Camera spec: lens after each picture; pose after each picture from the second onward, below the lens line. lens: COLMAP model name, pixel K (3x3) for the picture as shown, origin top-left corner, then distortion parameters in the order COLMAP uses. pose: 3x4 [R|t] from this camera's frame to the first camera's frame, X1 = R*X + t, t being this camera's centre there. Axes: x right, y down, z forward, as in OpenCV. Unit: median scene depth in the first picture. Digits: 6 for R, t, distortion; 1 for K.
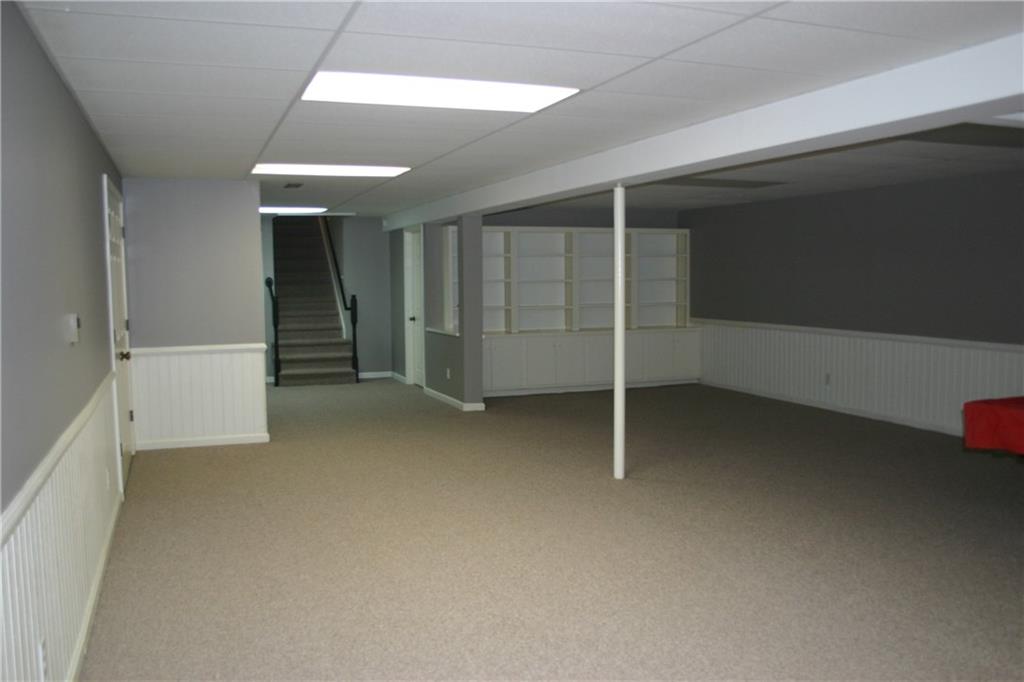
lens RADIAL K [[901.2, 0, 510.6], [0, 901.2, 342.2], [0, 0, 1]] dist [-0.157946, 0.119271]
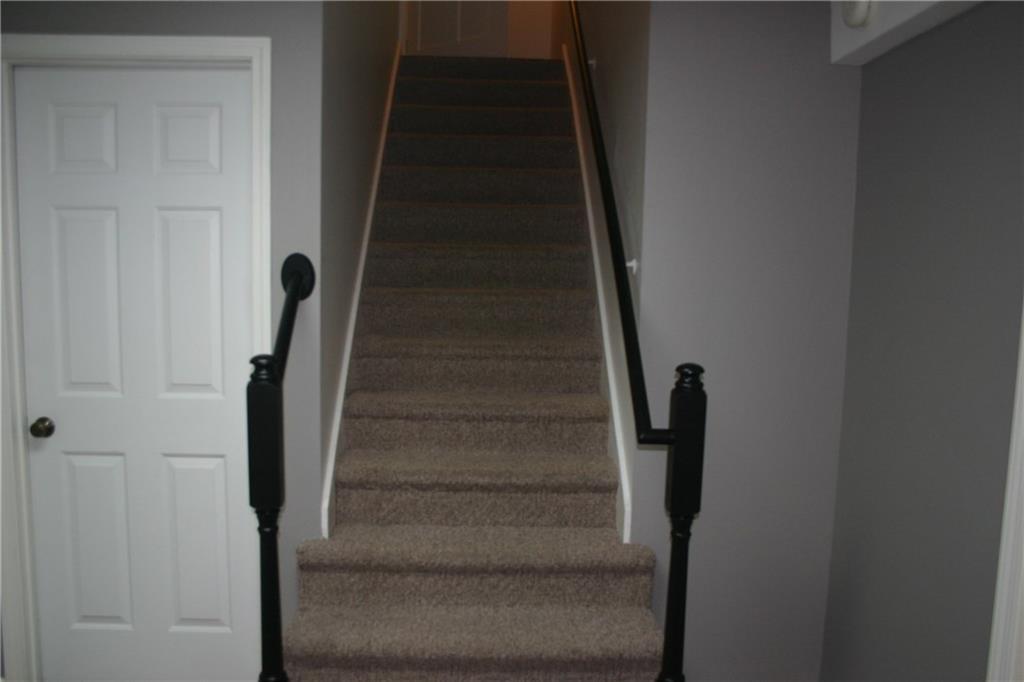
lens RADIAL K [[901.2, 0, 510.6], [0, 901.2, 342.2], [0, 0, 1]] dist [-0.157946, 0.119271]
pose [[0.949504, 0.059115, -0.308134, -0.152628], [-0.056878, 0.998249, 0.016246, -0.057604], [0.308555, 0.002101, 0.951204, 0.808660]]
